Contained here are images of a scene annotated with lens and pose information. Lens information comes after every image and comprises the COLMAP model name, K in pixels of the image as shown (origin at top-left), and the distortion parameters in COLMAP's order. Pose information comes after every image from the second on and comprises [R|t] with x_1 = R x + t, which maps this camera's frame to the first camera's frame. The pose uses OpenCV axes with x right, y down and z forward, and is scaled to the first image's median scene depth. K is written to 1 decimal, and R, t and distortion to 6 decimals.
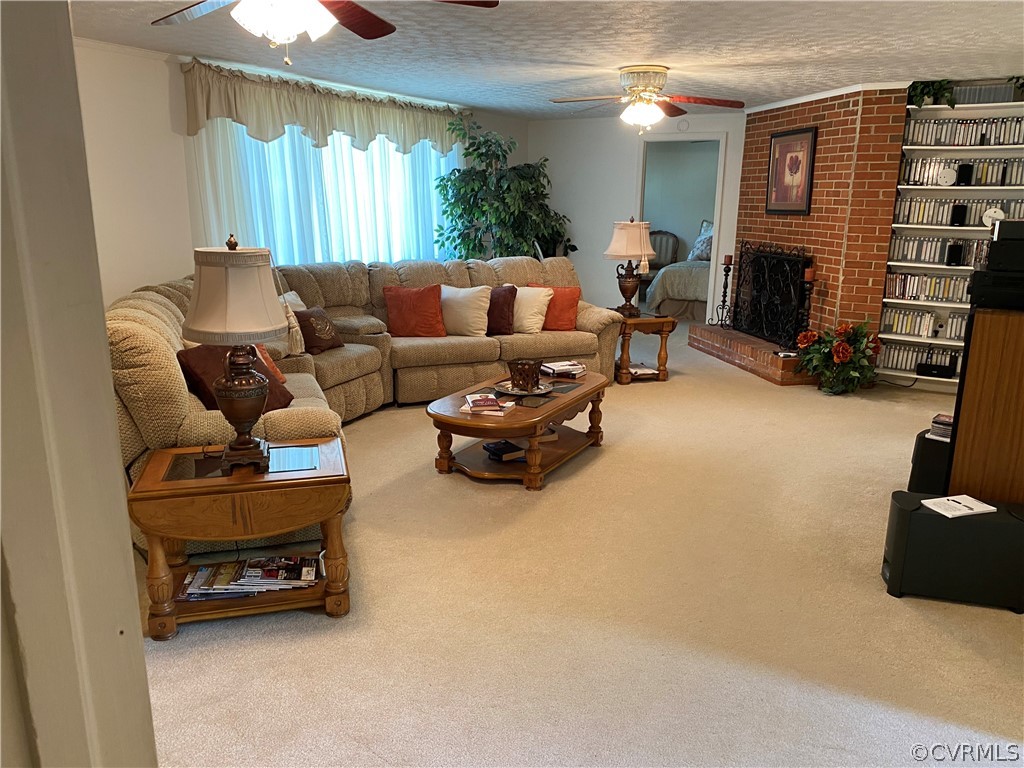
lens RADIAL K [[775.3, 0, 509.9], [0, 775.3, 389.3], [0, 0, 1]] dist [0.030923, -0.042757]
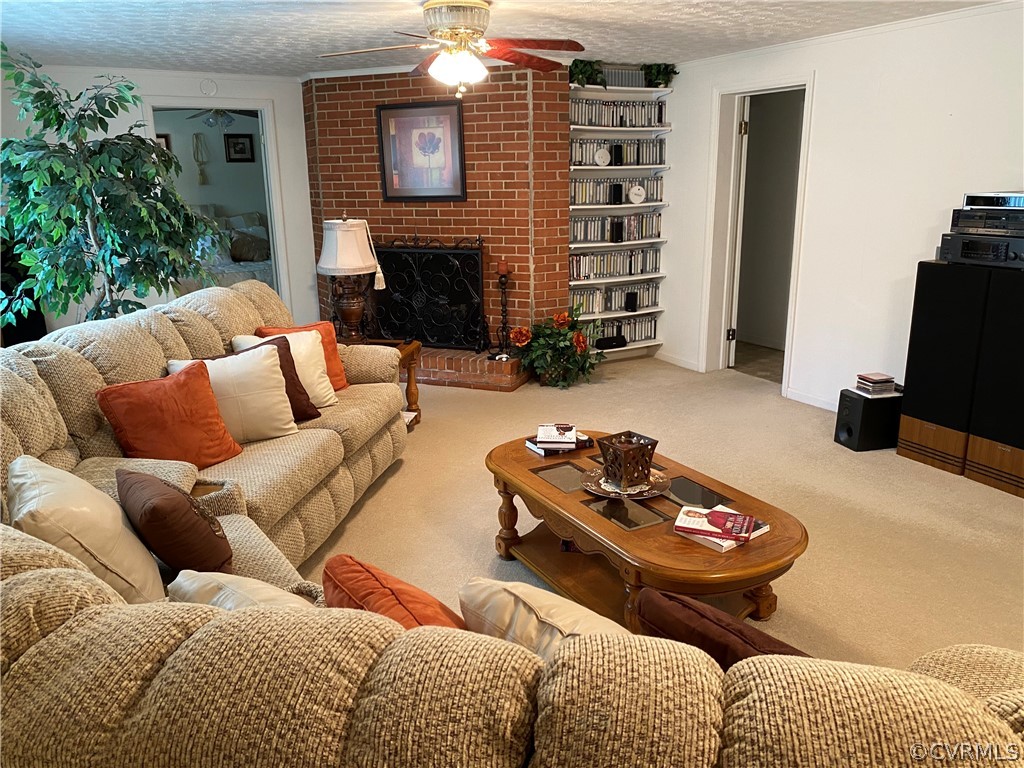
lens RADIAL K [[775.3, 0, 520.6], [0, 775.3, 407.0], [0, 0, 1]] dist [0.030923, -0.042757]
pose [[0.537242, -0.259098, 0.802645, -0.392355], [0.224898, 0.961198, 0.159747, -0.136358], [-0.812891, 0.094690, 0.574667, 0.501526]]
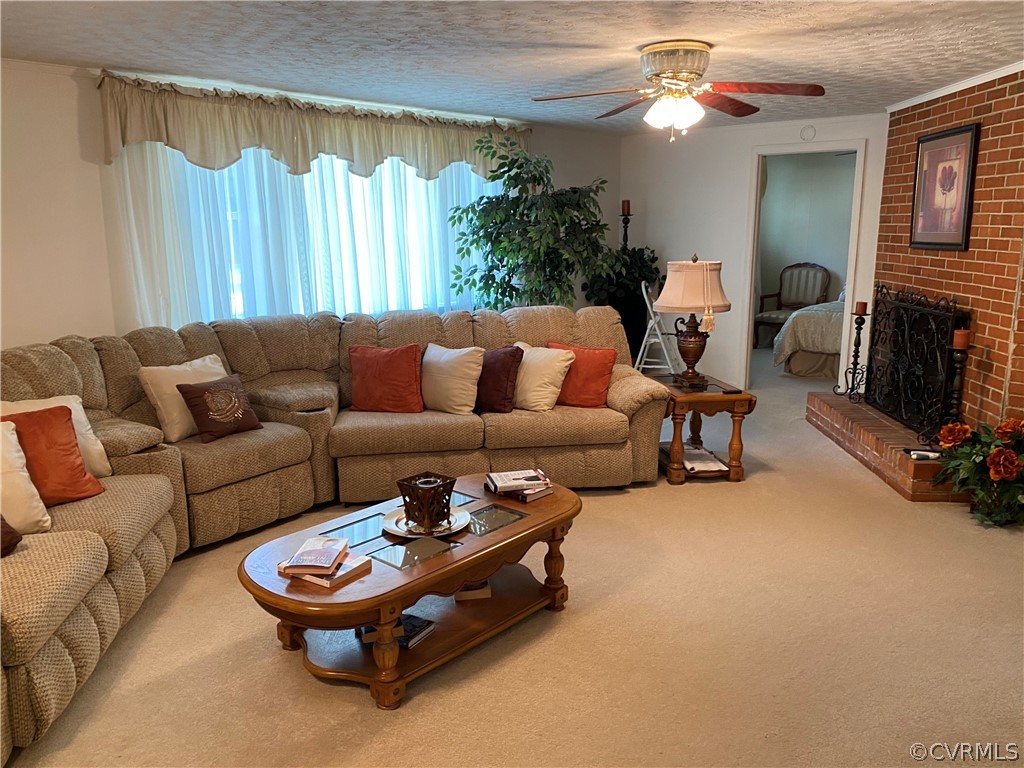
lens RADIAL K [[775.3, 0, 507.5], [0, 775.3, 376.5], [0, 0, 1]] dist [0.030923, -0.042757]
pose [[0.970245, 0.032724, -0.239902, 0.174442], [-0.044006, 0.998155, -0.041824, -0.072443], [0.238091, 0.051137, 0.969896, 0.265453]]
